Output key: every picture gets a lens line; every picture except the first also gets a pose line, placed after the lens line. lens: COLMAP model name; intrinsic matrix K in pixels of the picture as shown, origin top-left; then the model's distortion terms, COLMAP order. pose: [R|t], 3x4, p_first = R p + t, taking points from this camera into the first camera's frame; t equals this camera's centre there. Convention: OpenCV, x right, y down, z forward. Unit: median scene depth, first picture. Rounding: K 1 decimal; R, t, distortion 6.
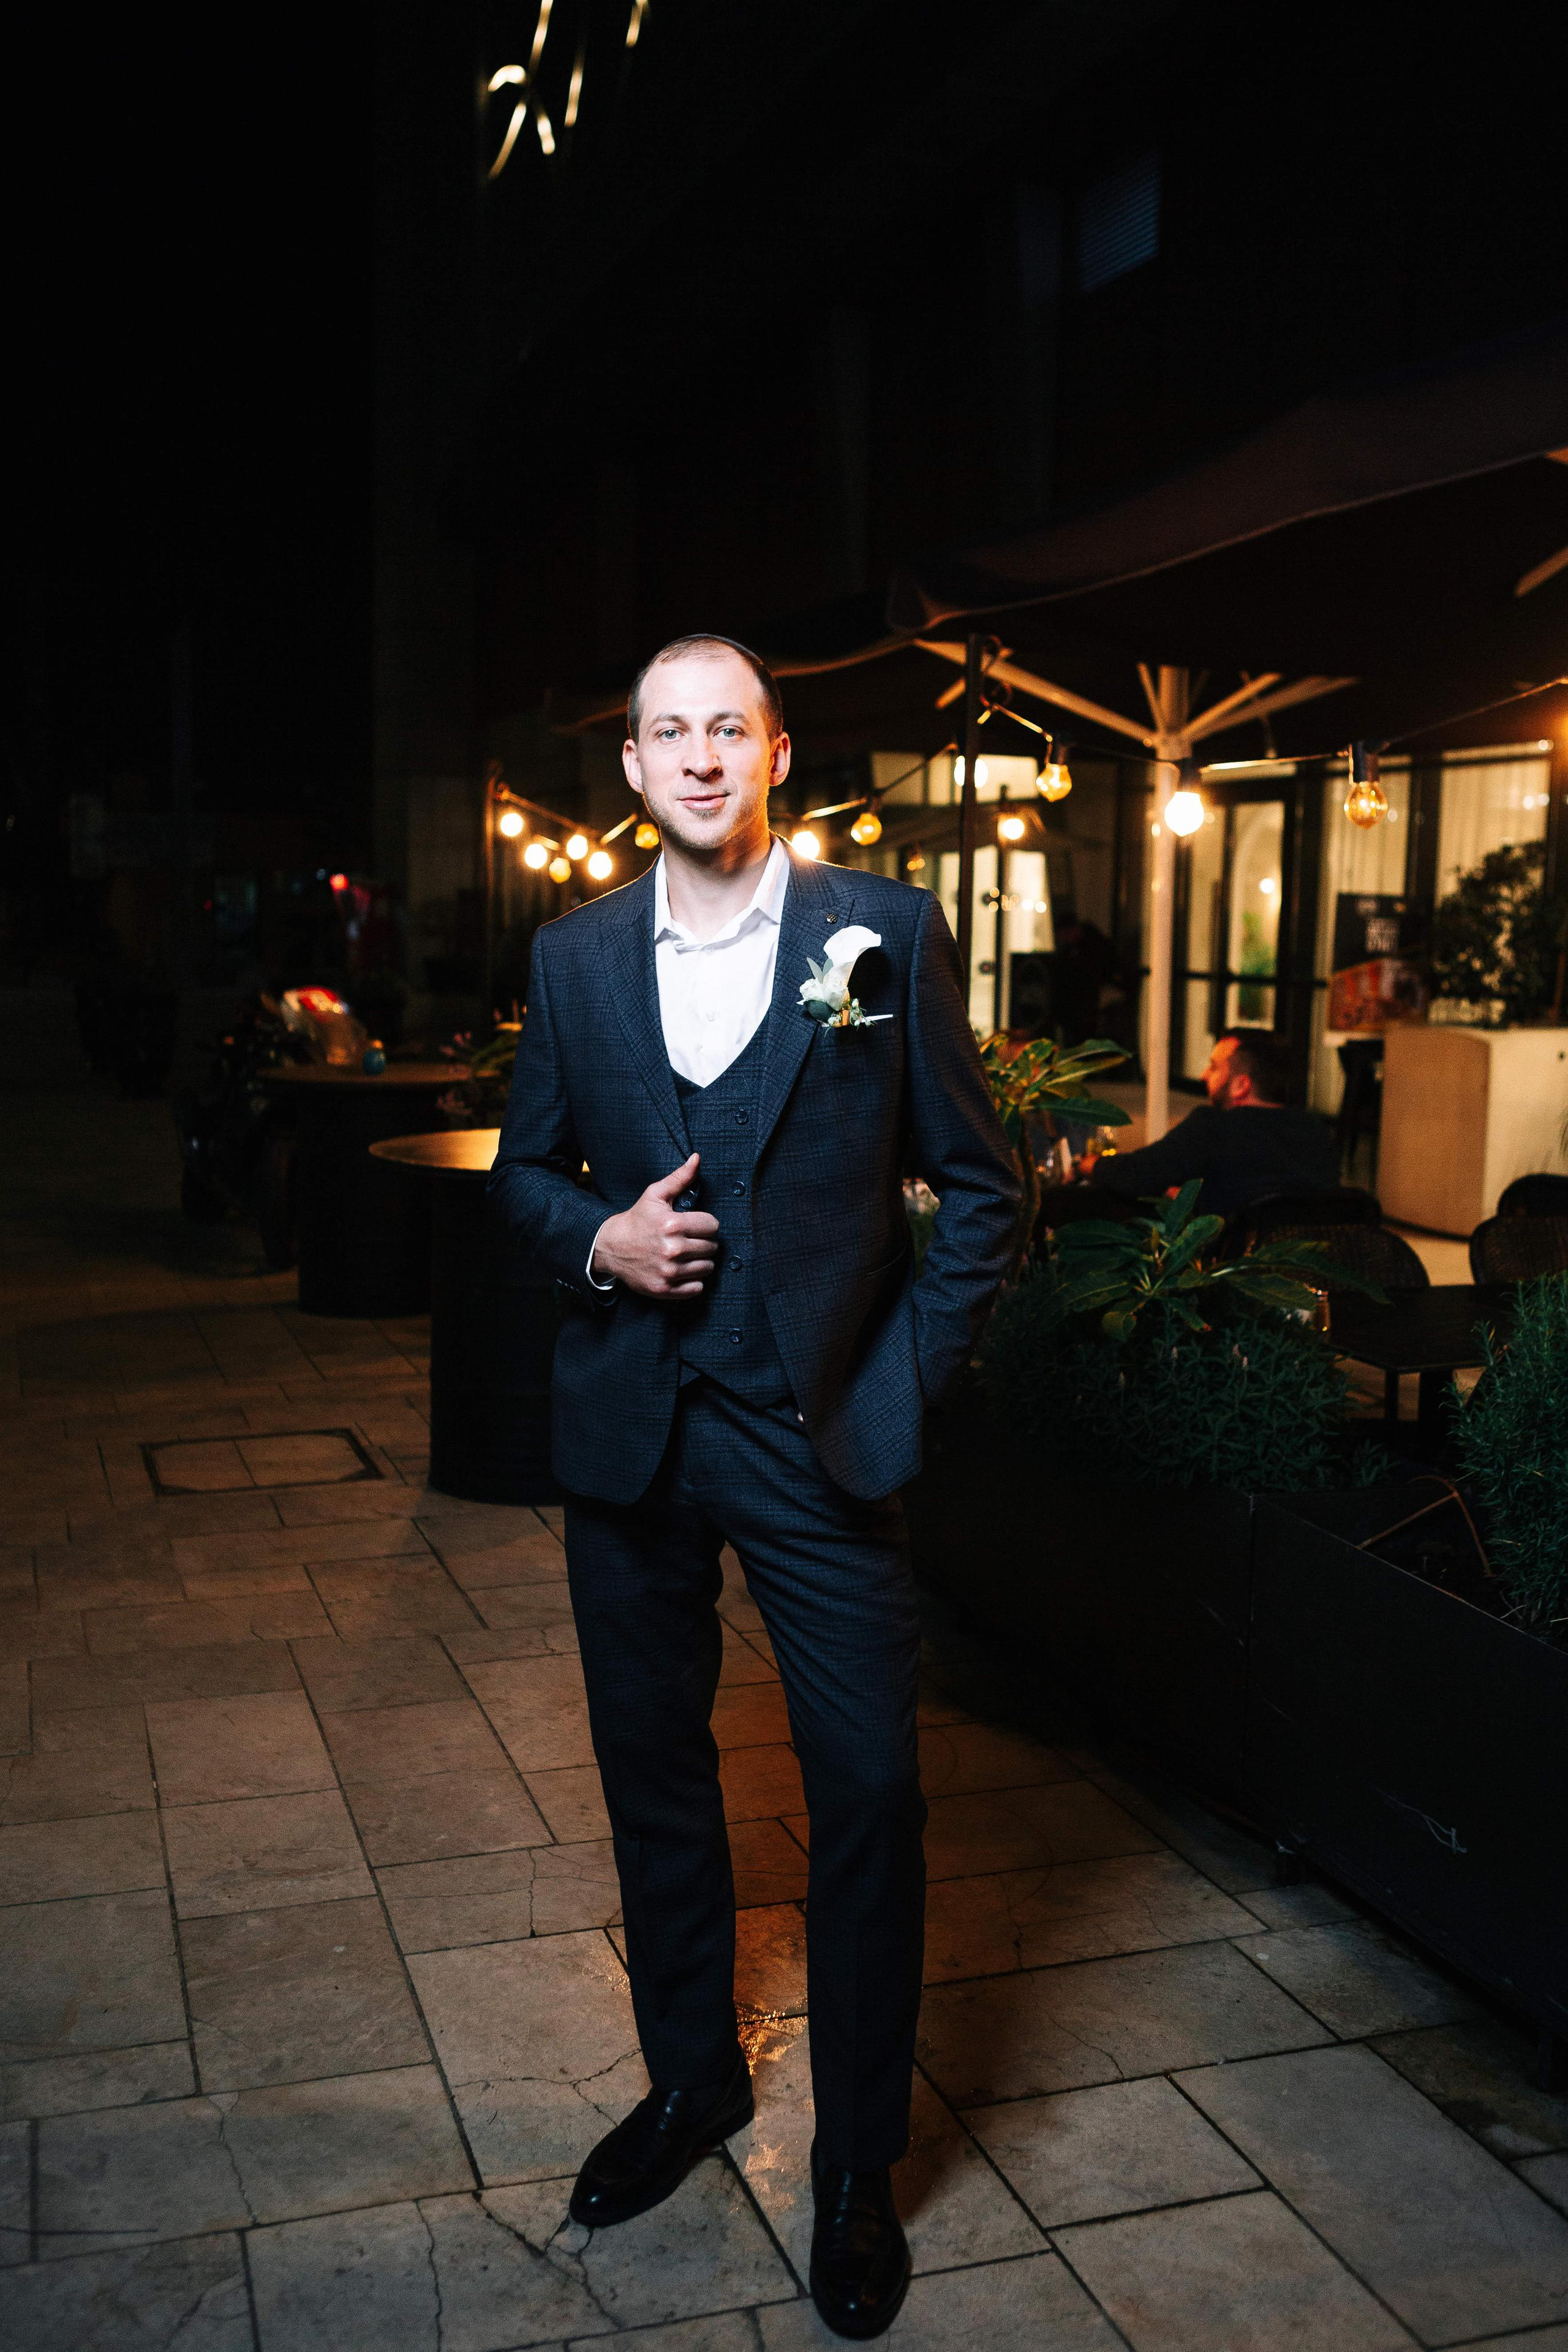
lens RADIAL K [[2131.0, 0, 767.2], [0, 2131.0, 1233.3], [0, 0, 1]] dist [0.045981, -0.062149]
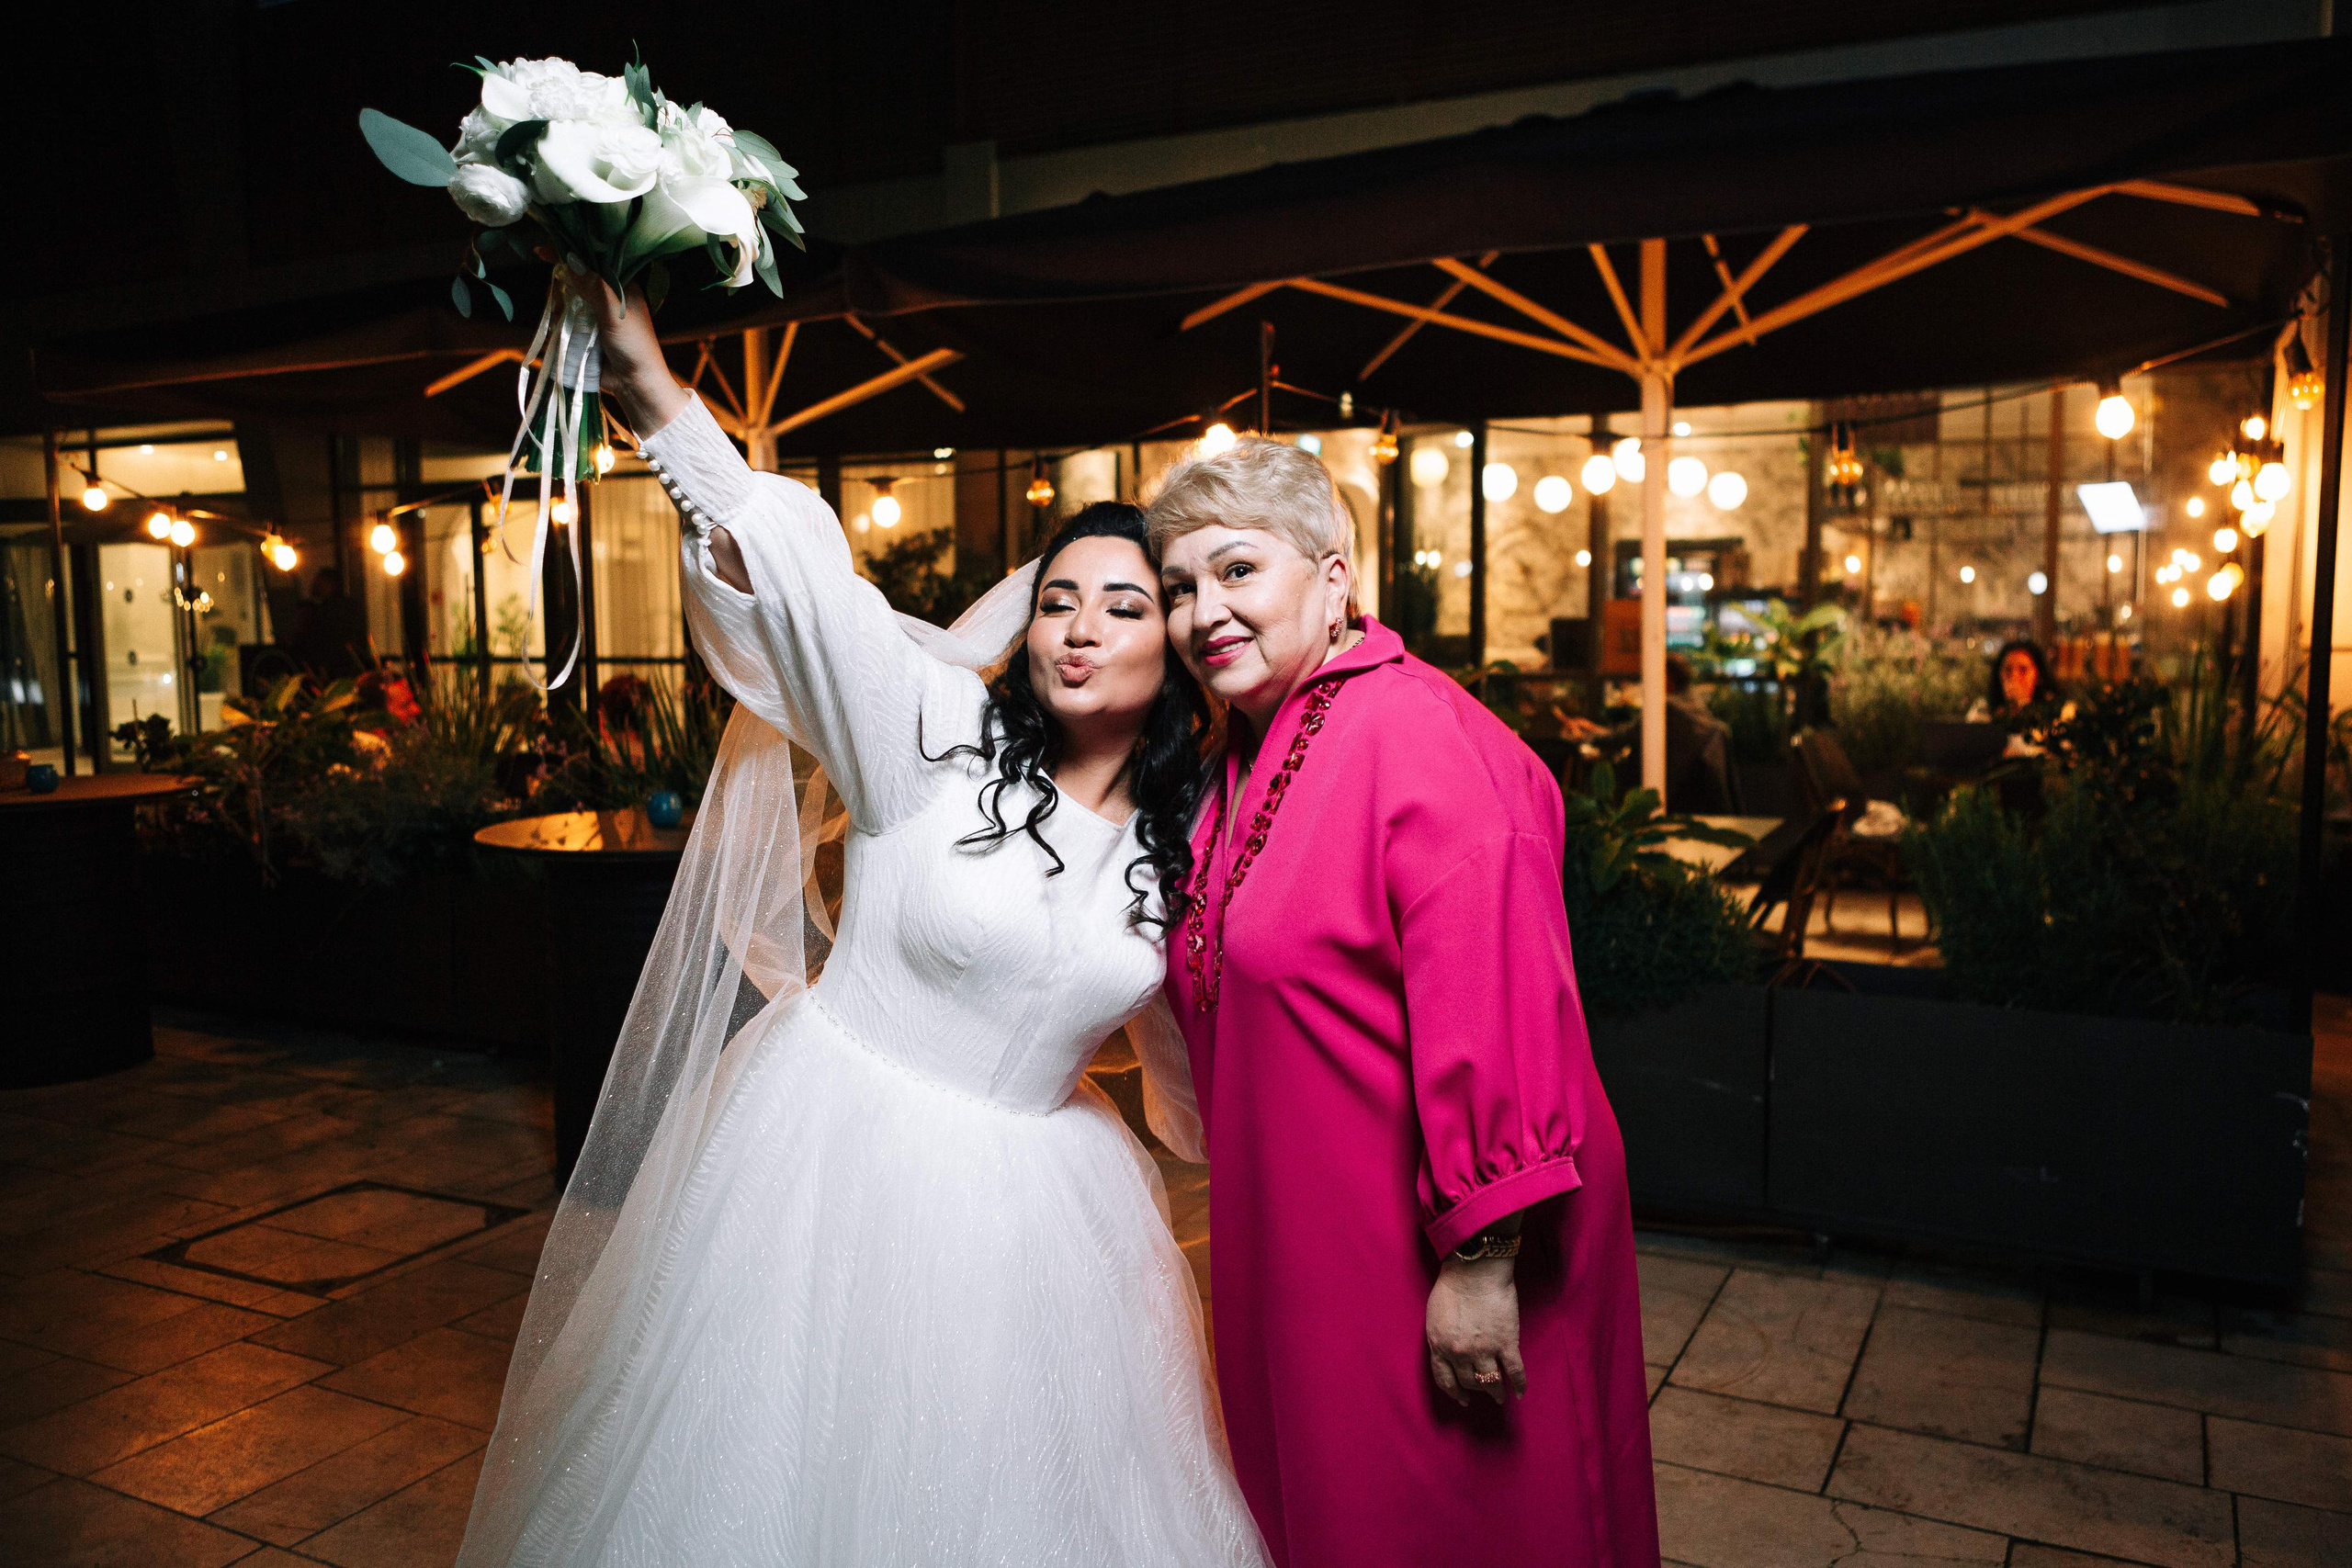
lens RADIAL K [[1827.4, 0, 1176.0], [0, 1827.4, 784.0], [0, 0, 1]] dist [-0.004582, 0.000308]
pose [[0.716312, -0.087559, 0.692265, -0.853045], [0.125833, 0.992040, -0.004729, -0.040764], [-0.686340, 0.090497, 0.721628, 0.448579]]
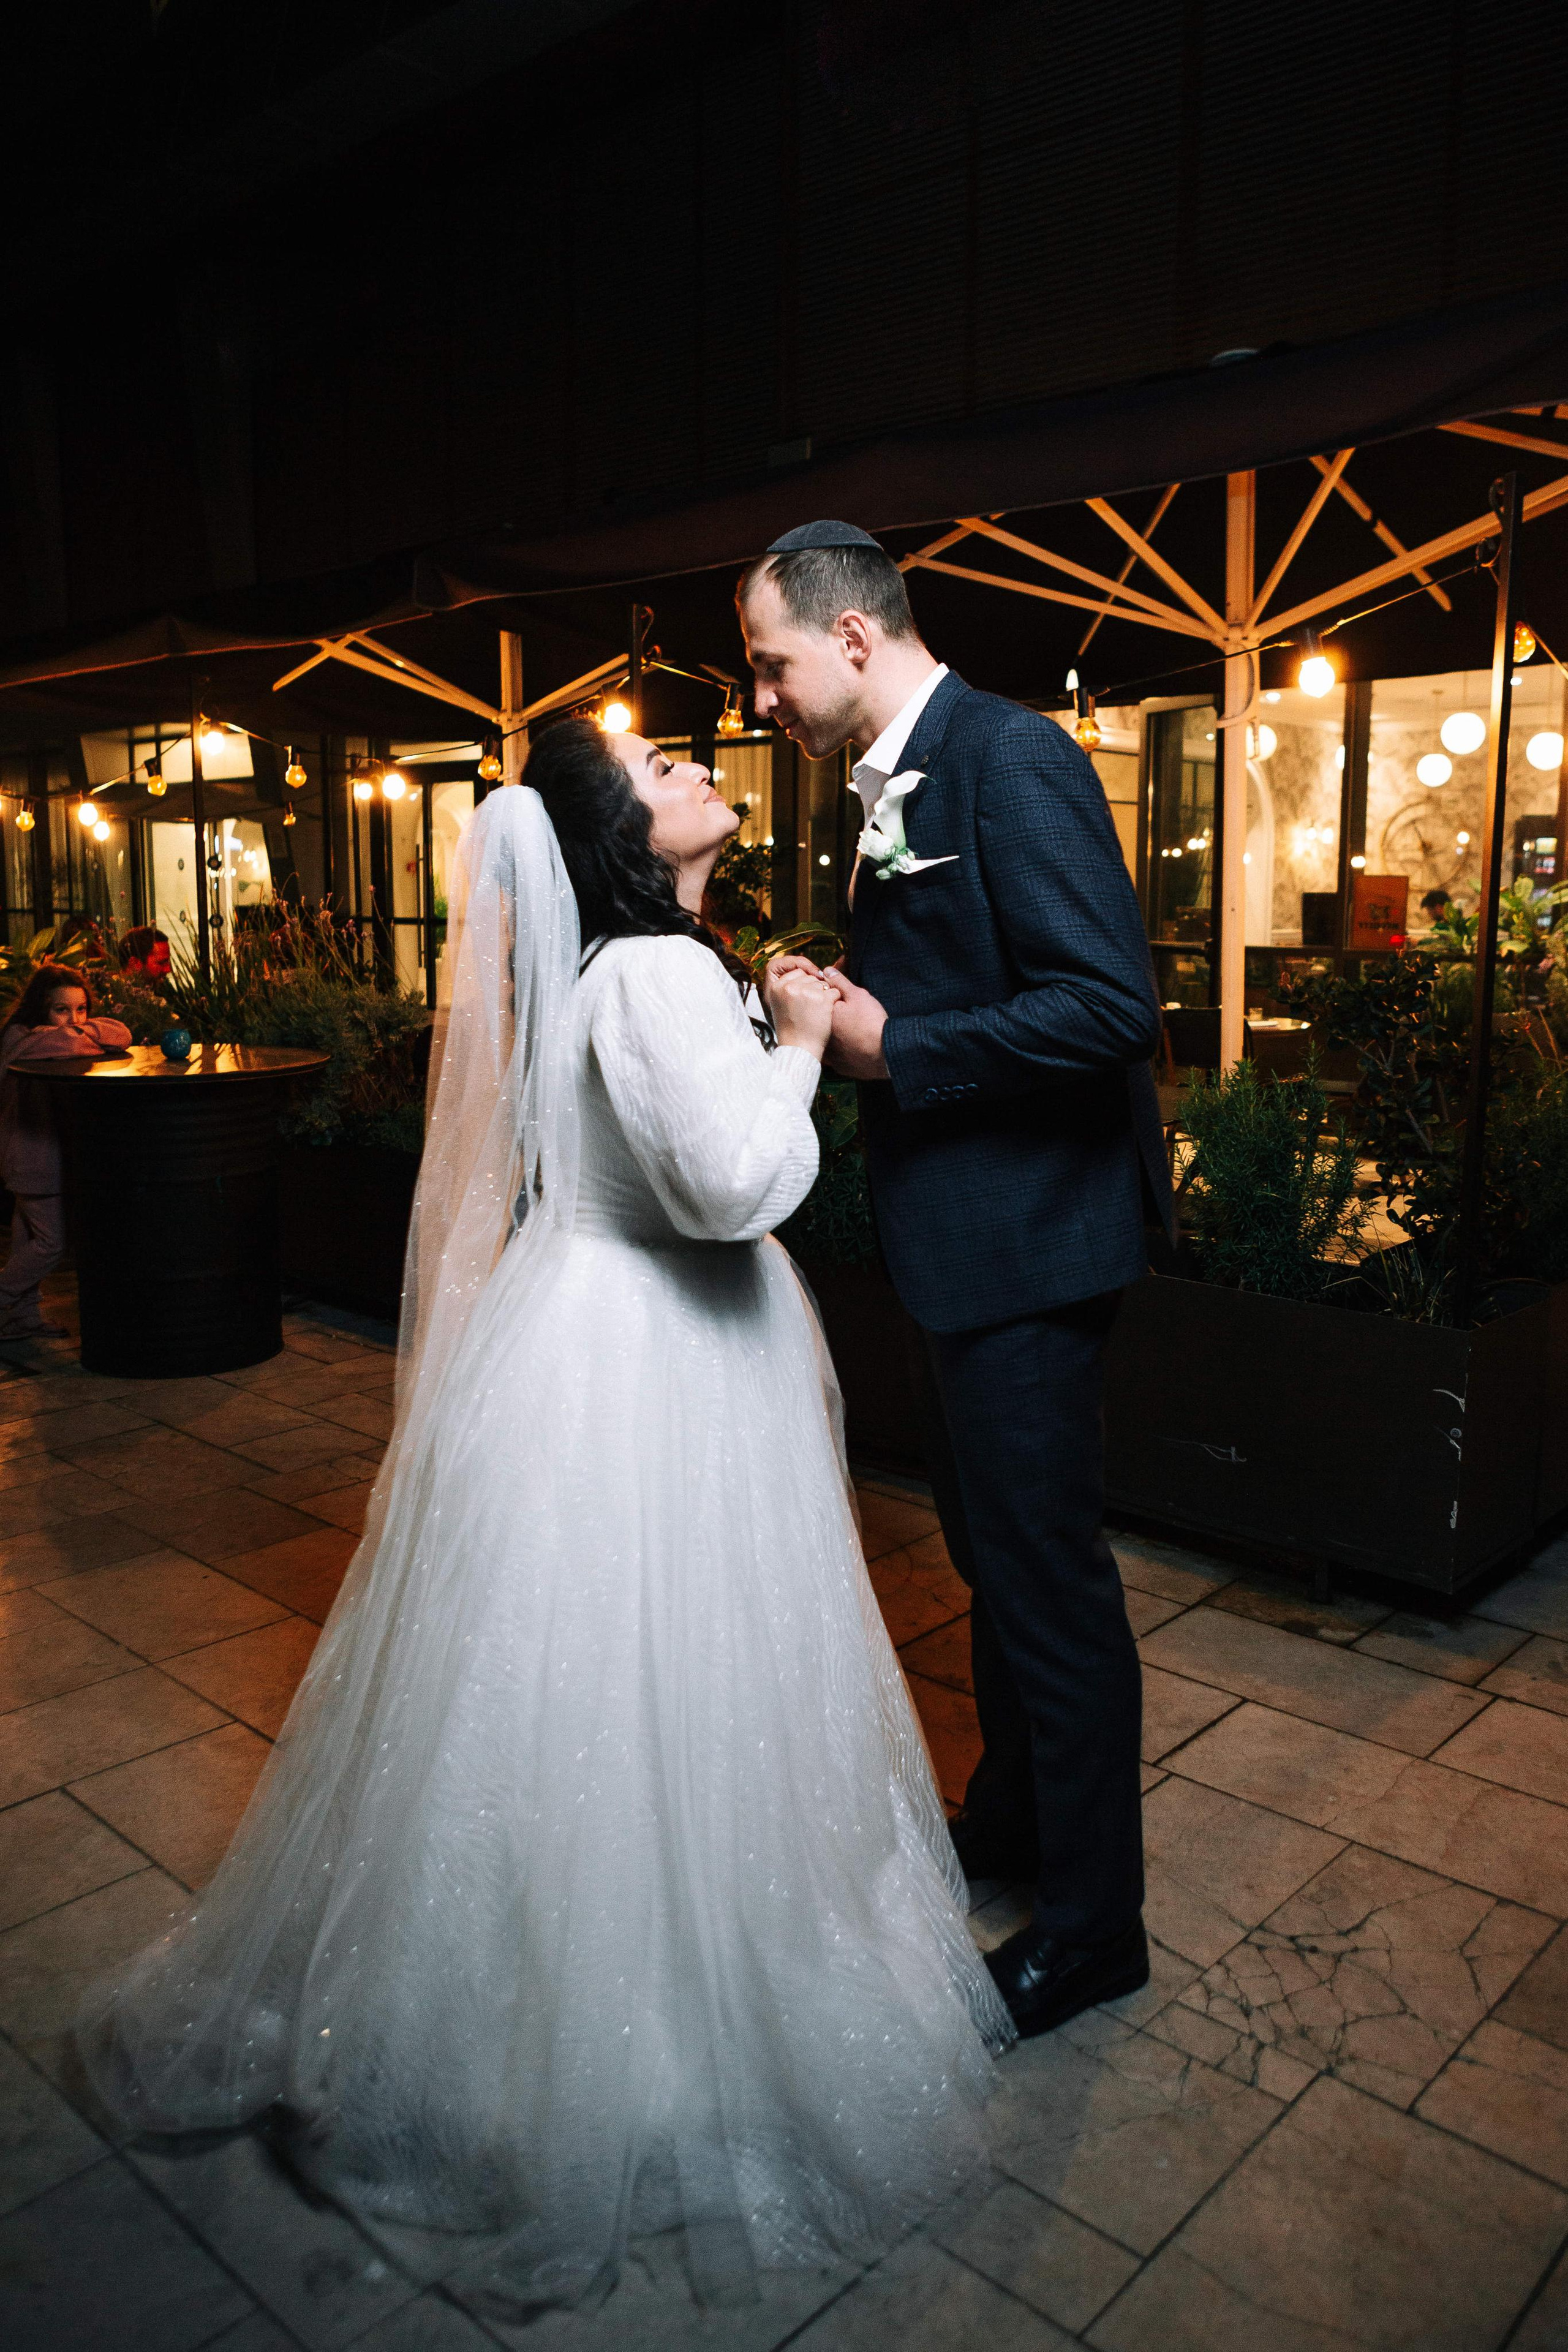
lens RADIAL K [[1734.7, 0, 804.0], [0, 1734.7, 1097.0], [0, 0, 1]] dist [-0.030303, -0.001598]
pose [[0.872217, -0.072684, 0.483689, -0.428418], [0.086430, 0.996239, -0.006152, 0.028298], [-0.481423, 0.047171, 0.875218, 0.110306]]
